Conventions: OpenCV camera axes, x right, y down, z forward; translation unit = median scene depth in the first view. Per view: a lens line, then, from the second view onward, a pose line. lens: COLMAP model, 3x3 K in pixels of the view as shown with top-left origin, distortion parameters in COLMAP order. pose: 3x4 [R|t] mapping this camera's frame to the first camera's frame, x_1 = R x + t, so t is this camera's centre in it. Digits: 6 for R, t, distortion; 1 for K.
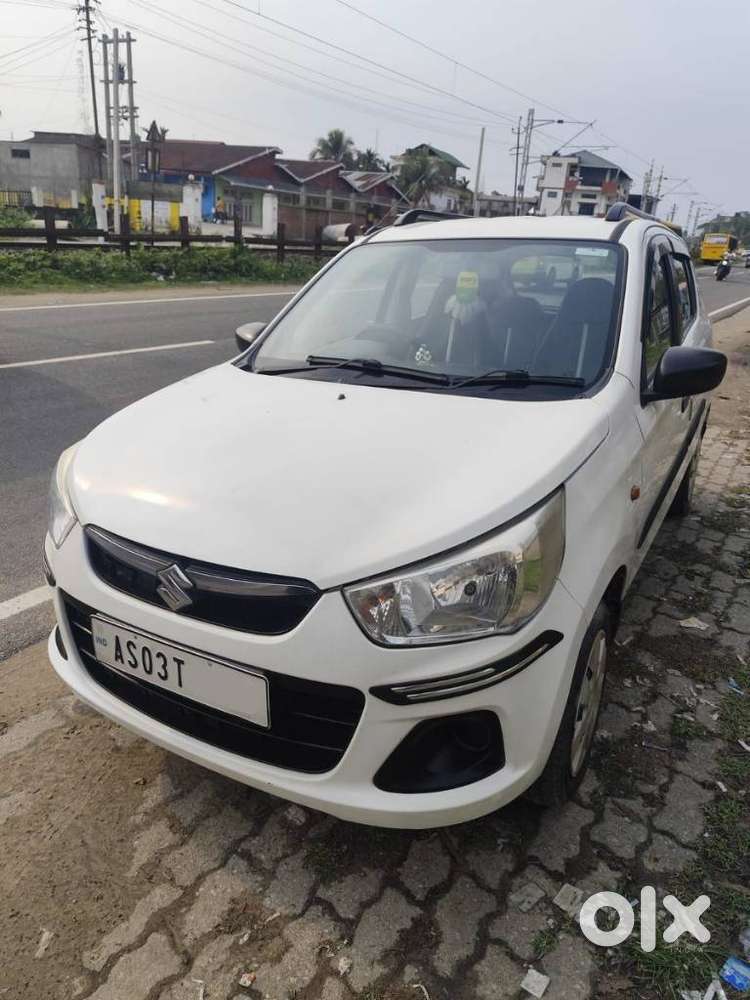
lens RADIAL K [[673.0, 0, 387.6], [0, 673.0, 494.8], [0, 0, 1]] dist [0.018102, -0.021552]
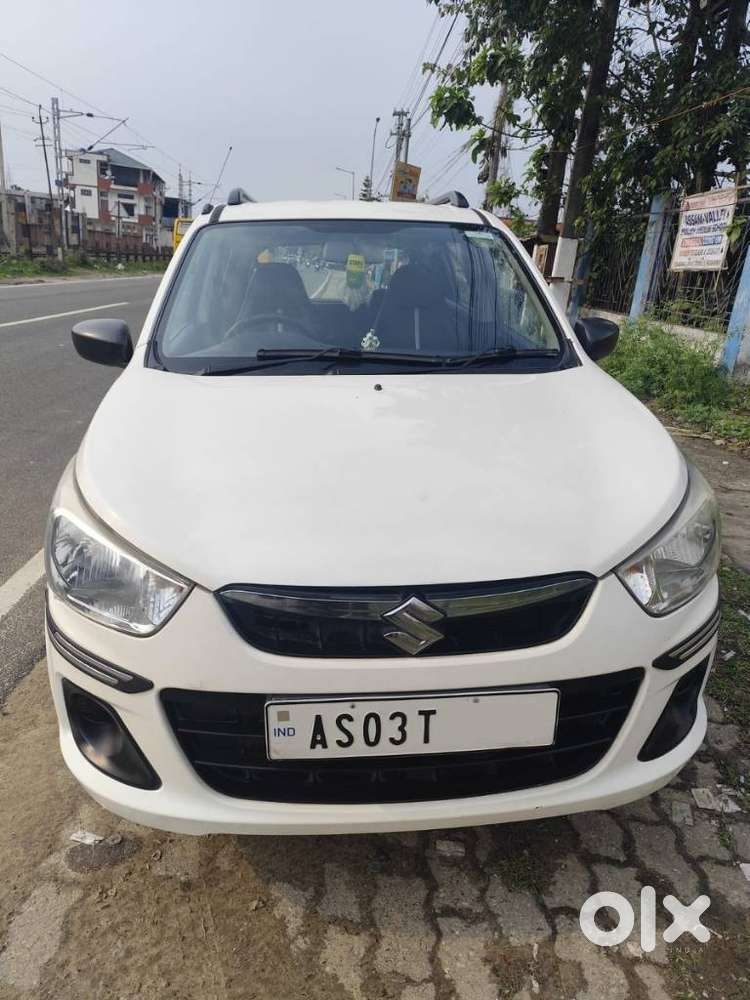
lens RADIAL K [[673.0, 0, 369.8], [0, 673.0, 504.3], [0, 0, 1]] dist [0.018102, -0.021552]
pose [[0.831290, -0.186022, 0.523787, -0.637990], [0.180816, 0.981584, 0.061639, -0.055471], [-0.525607, 0.043469, 0.849616, 0.280356]]
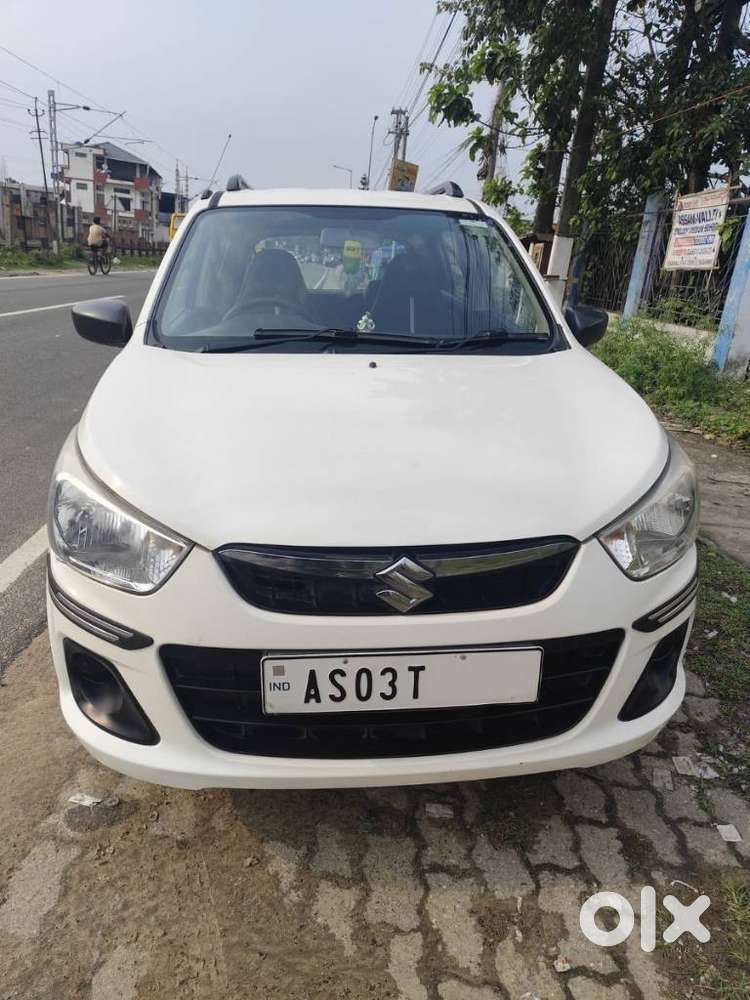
lens RADIAL K [[673.0, 0, 375.9], [0, 673.0, 502.5], [0, 0, 1]] dist [0.018102, -0.021552]
pose [[0.824179, -0.179582, 0.537103, -0.658453], [0.172206, 0.982953, 0.064405, -0.021103], [-0.539513, 0.039411, 0.841054, 0.255490]]
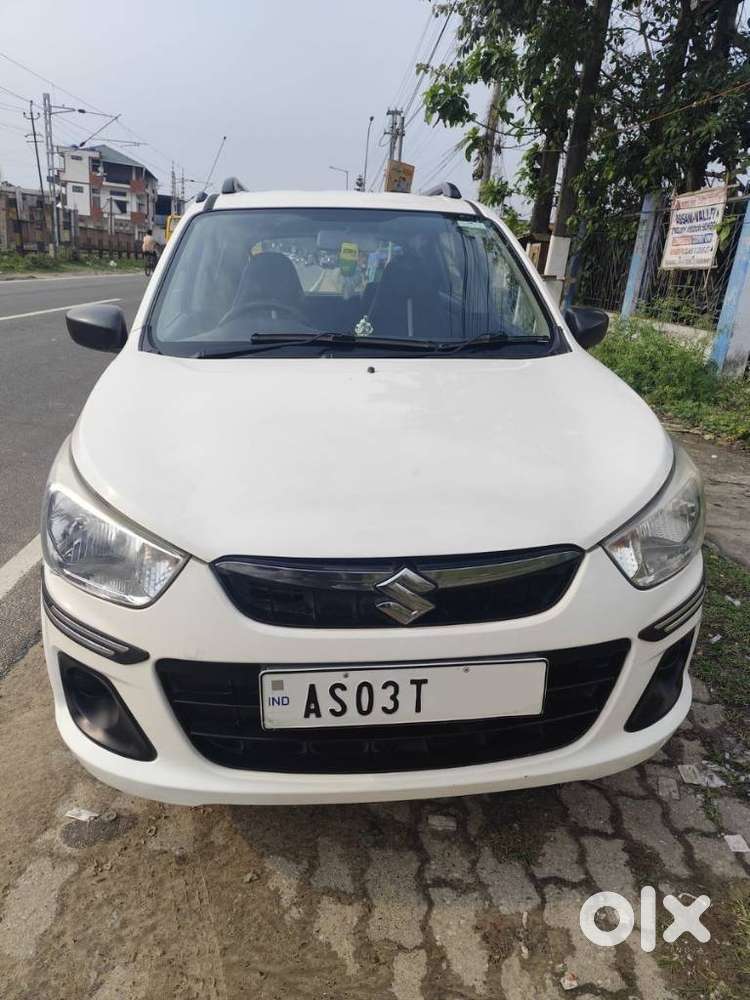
lens RADIAL K [[673.0, 0, 374.4], [0, 673.0, 503.9], [0, 0, 1]] dist [0.018102, -0.021552]
pose [[0.822767, -0.185817, 0.537147, -0.649637], [0.179230, 0.981654, 0.065053, -0.029441], [-0.539381, 0.042750, 0.840976, 0.269413]]
